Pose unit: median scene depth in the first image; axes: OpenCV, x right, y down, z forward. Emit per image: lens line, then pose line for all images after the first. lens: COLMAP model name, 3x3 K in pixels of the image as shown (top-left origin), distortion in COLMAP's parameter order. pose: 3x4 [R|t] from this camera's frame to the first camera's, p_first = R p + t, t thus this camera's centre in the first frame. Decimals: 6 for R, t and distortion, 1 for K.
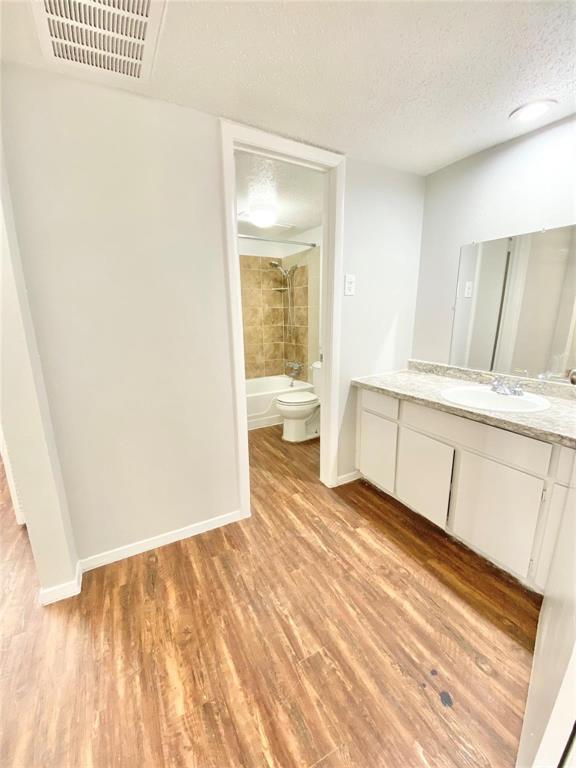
lens RADIAL K [[314.7, 0, 288.0], [0, 314.7, 384.0], [0, 0, 1]] dist [0.020082, -0.018760]
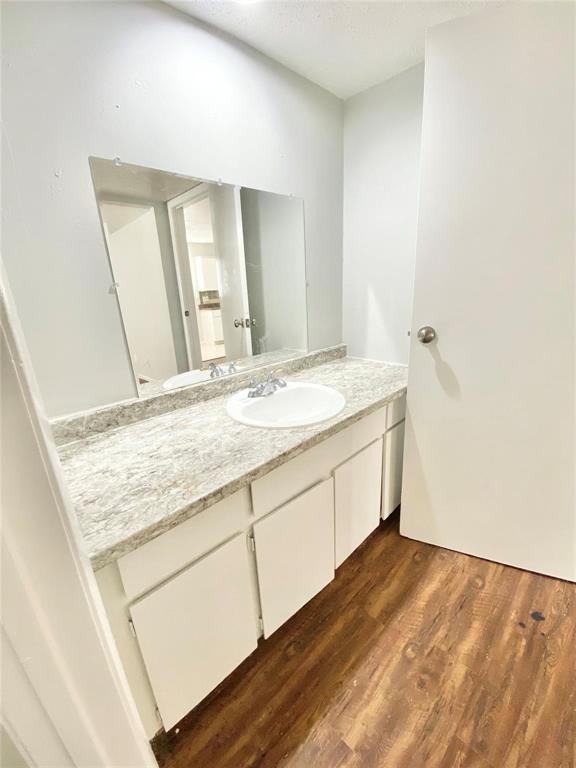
lens RADIAL K [[314.7, 0, 288.0], [0, 314.7, 384.0], [0, 0, 1]] dist [0.020082, -0.018760]
pose [[-0.270090, -0.254346, 0.928633, -0.102454], [0.267427, 0.906712, 0.326122, -0.397271], [-0.924951, 0.336424, -0.176875, 1.813889]]
